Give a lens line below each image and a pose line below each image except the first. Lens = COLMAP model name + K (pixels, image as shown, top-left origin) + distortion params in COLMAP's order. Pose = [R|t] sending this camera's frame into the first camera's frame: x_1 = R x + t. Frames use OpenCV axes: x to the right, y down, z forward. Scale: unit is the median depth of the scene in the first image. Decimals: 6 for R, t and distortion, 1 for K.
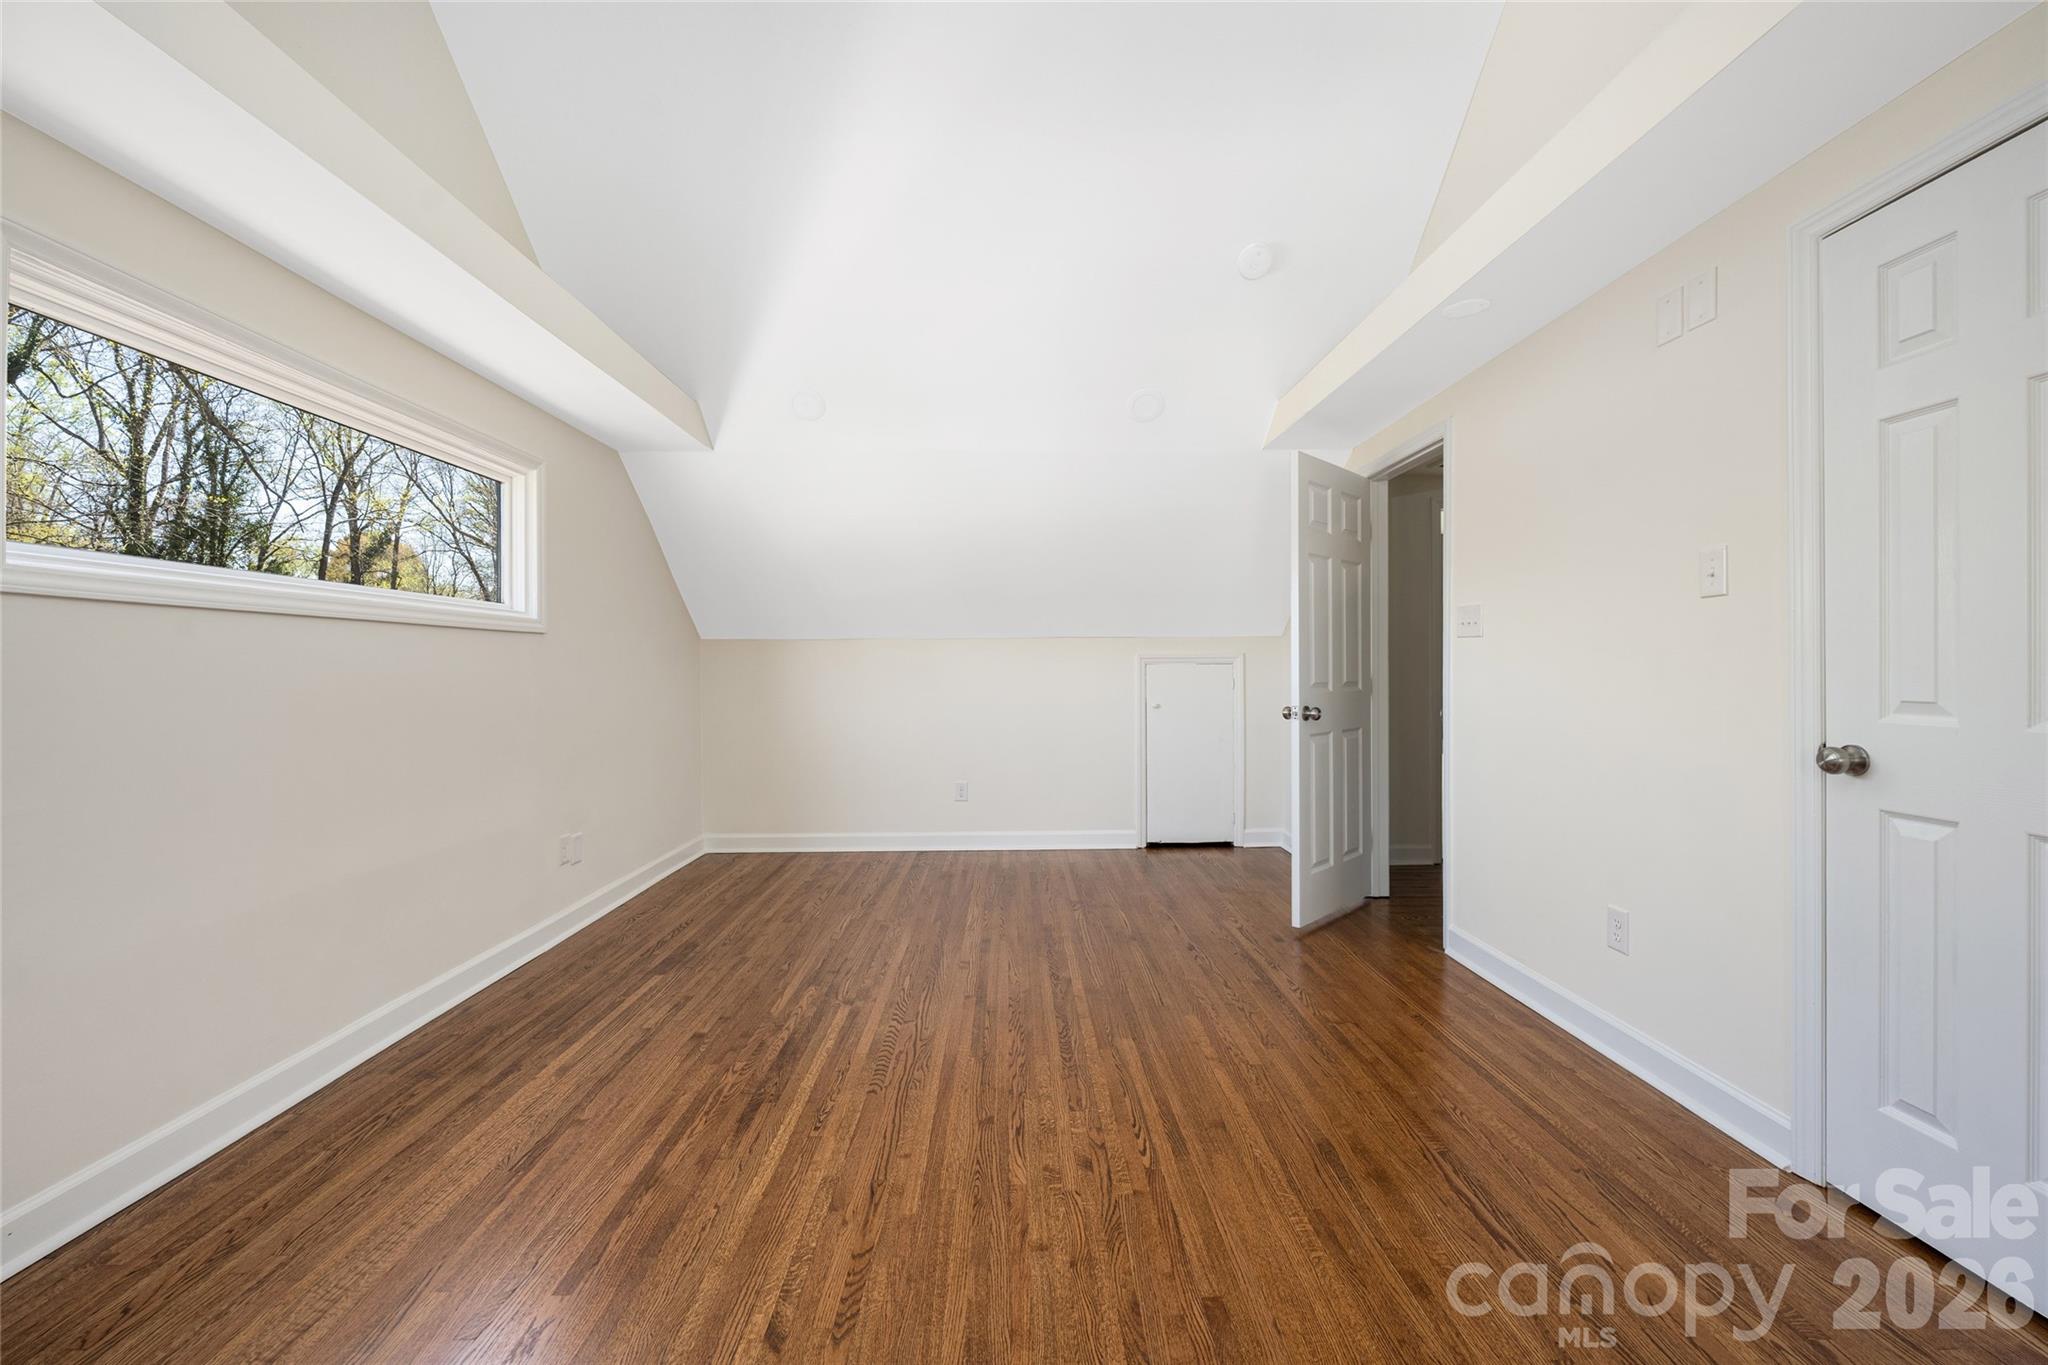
lens RADIAL K [[817.9, 0, 1031.5], [0, 817.9, 674.9], [0, 0, 1]] dist [-0.000871, -0.000167]
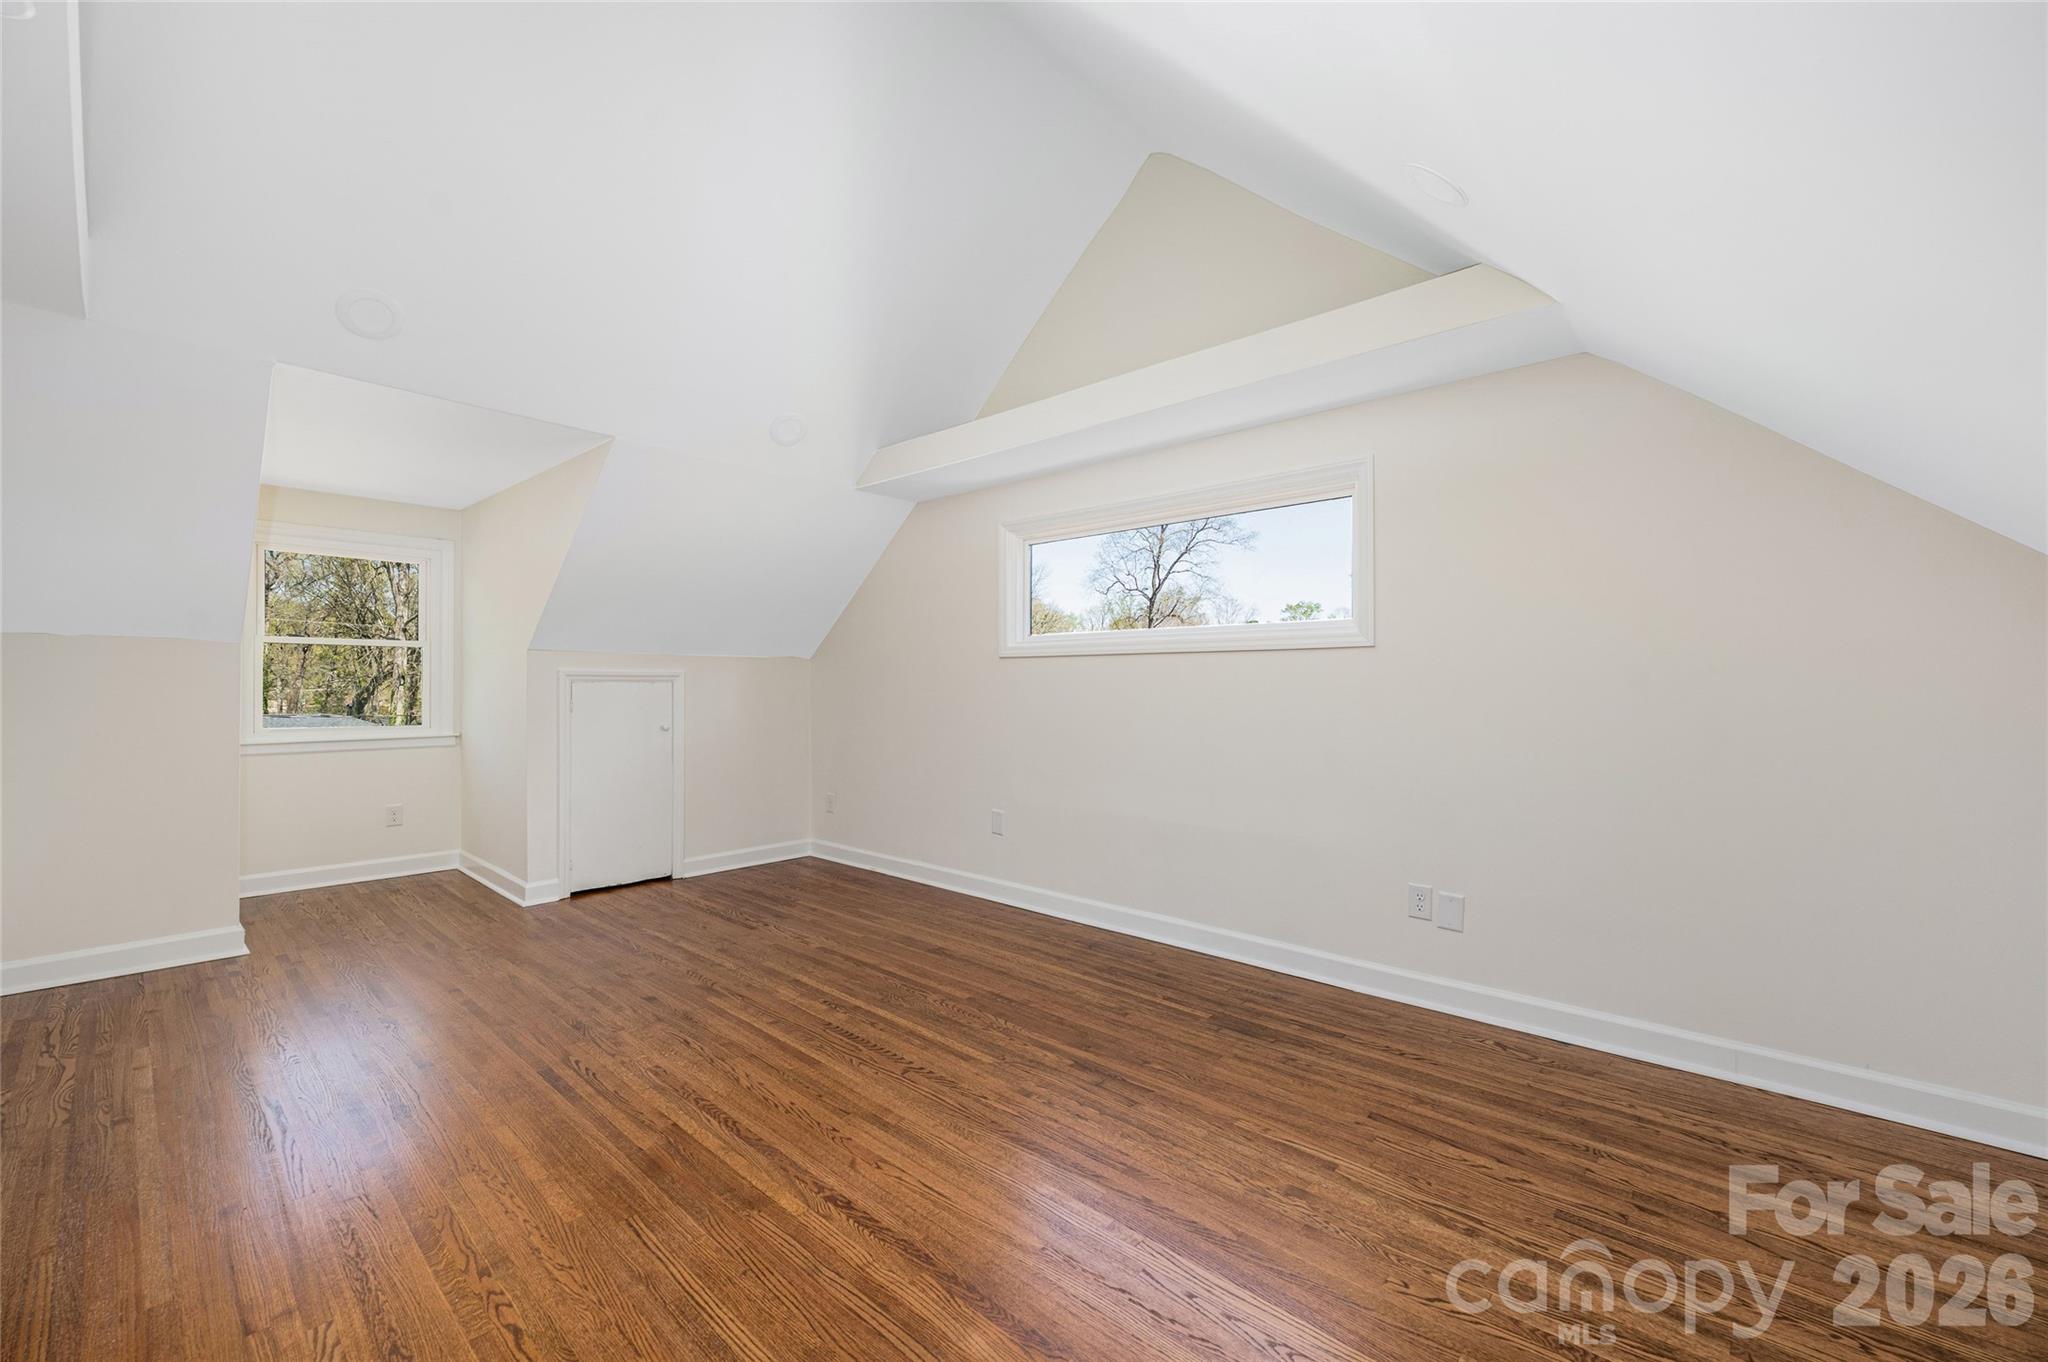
lens RADIAL K [[847.9, 0, 1036.6], [0, 847.9, 681.2], [0, 0, 1]] dist [-0.002698, -0.000040]
pose [[-0.688450, 0.000862, -0.725283, 0.474480], [-0.002715, 0.999989, 0.003765, -0.019908], [0.725279, 0.004562, -0.688440, 1.911711]]
